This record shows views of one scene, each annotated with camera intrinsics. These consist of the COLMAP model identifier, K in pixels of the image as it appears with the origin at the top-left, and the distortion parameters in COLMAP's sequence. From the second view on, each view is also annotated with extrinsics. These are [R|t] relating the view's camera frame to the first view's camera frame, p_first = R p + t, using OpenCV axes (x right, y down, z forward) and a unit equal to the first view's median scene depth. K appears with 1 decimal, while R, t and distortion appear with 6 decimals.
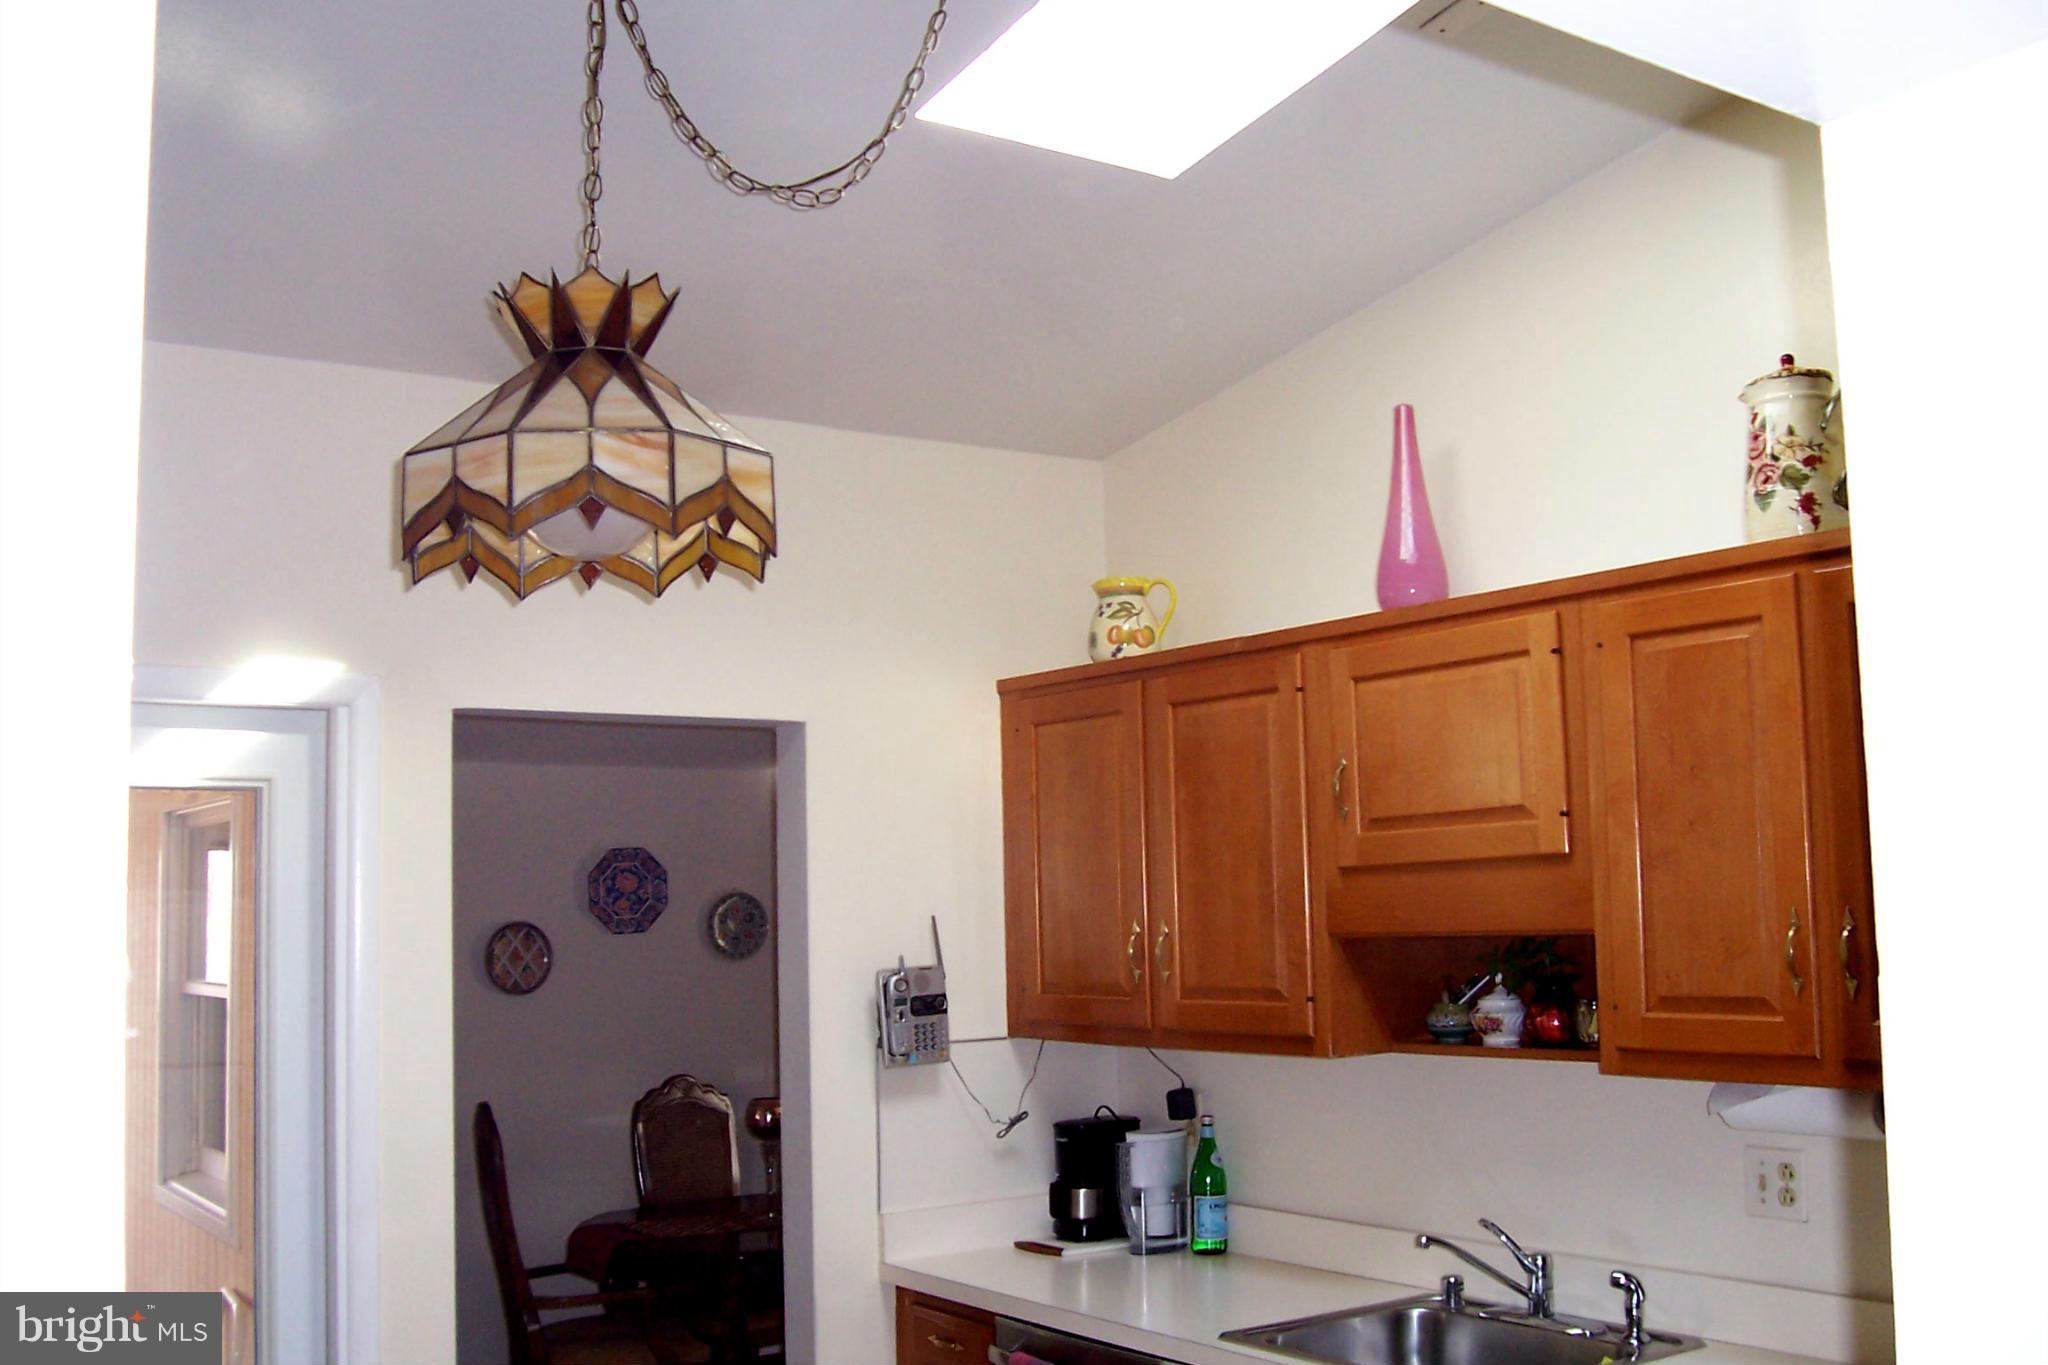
lens RADIAL K [[2033.9, 0, 1024.0], [0, 2033.9, 682.5], [0, 0, 1]] dist [-0.179923, 0.158654]
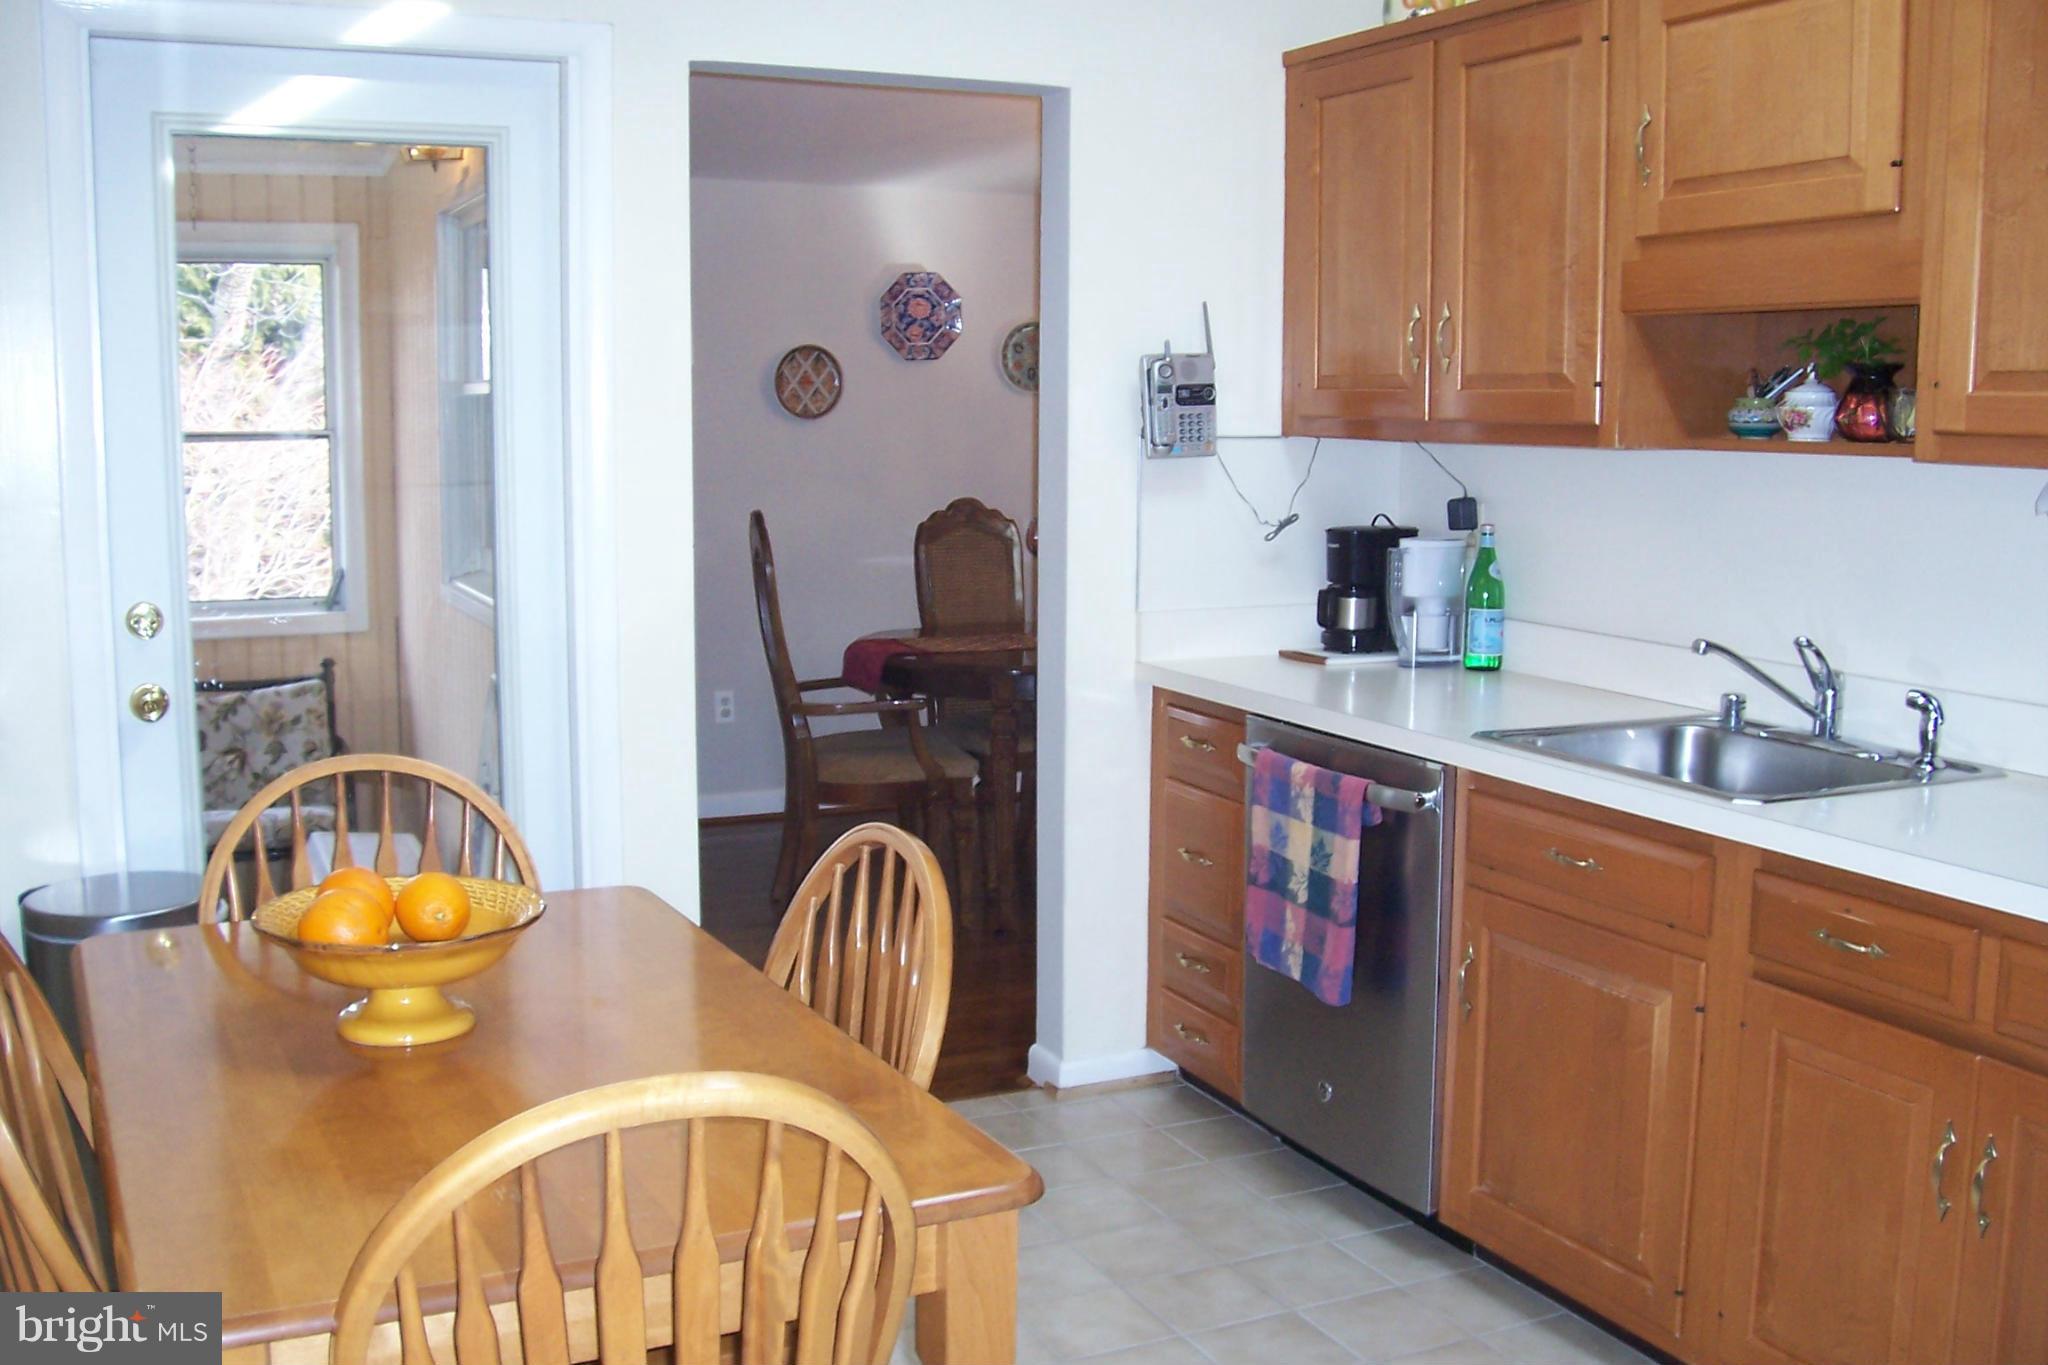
lens RADIAL K [[2033.9, 0, 1024.0], [0, 2033.9, 682.5], [0, 0, 1]] dist [-0.179923, 0.158654]
pose [[0.985607, 0.048713, -0.161882, 0.034055], [-0.007767, 0.969623, 0.244483, 0.060090], [0.168874, -0.239706, 0.956045, 0.052054]]
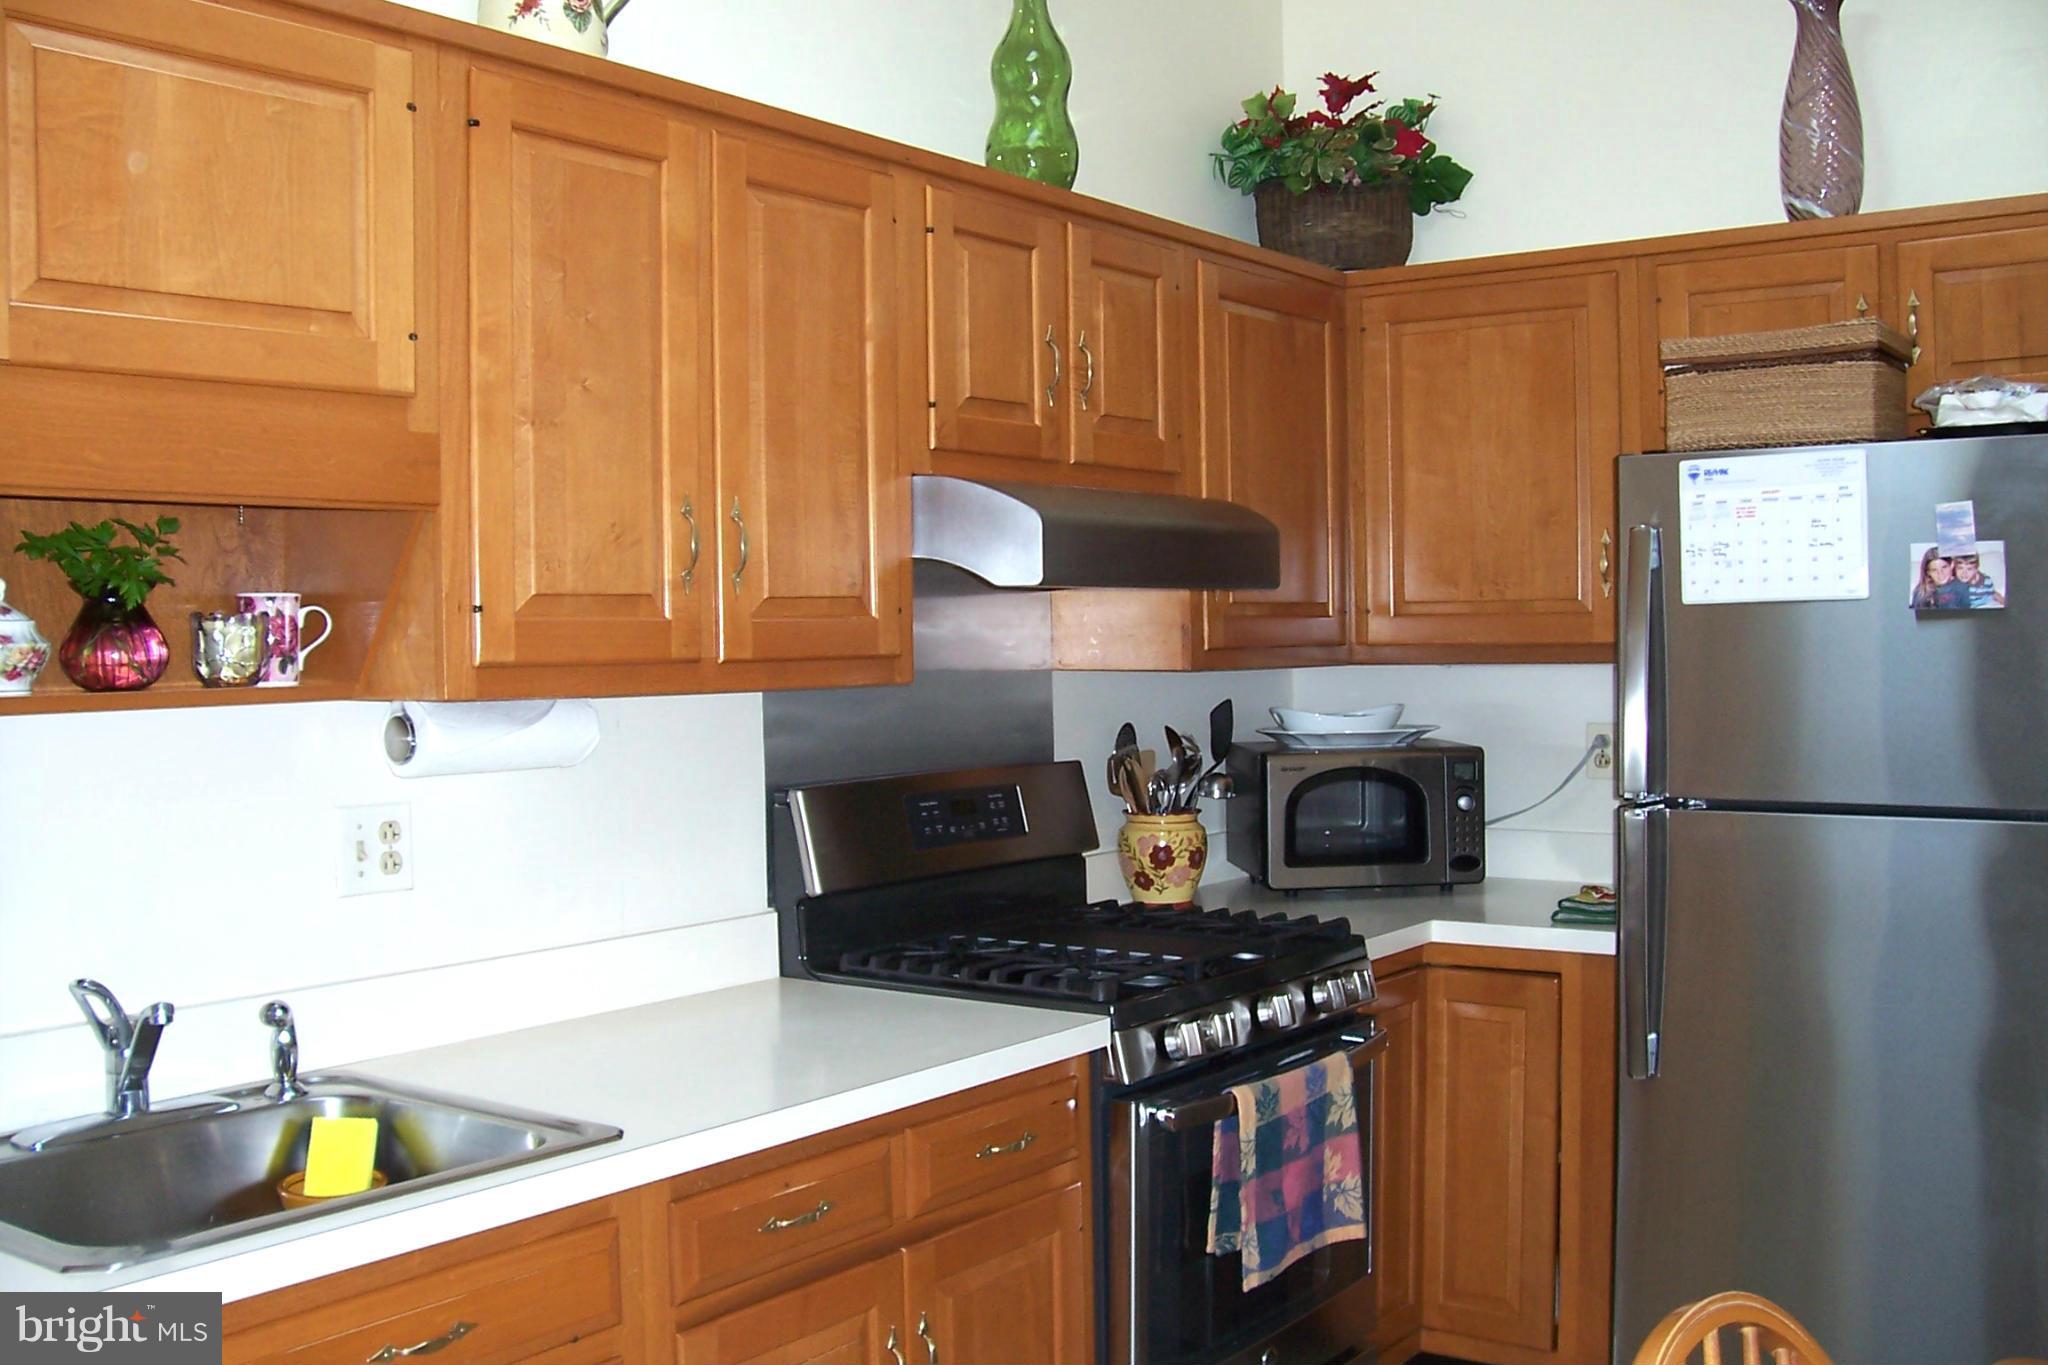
lens RADIAL K [[2033.9, 0, 1024.0], [0, 2033.9, 682.5], [0, 0, 1]] dist [-0.179923, 0.158654]
pose [[-0.322392, 0.004948, 0.946593, -0.357148], [-0.079116, 0.996347, -0.032154, 0.147510], [-0.943294, -0.085256, -0.320823, 0.780324]]
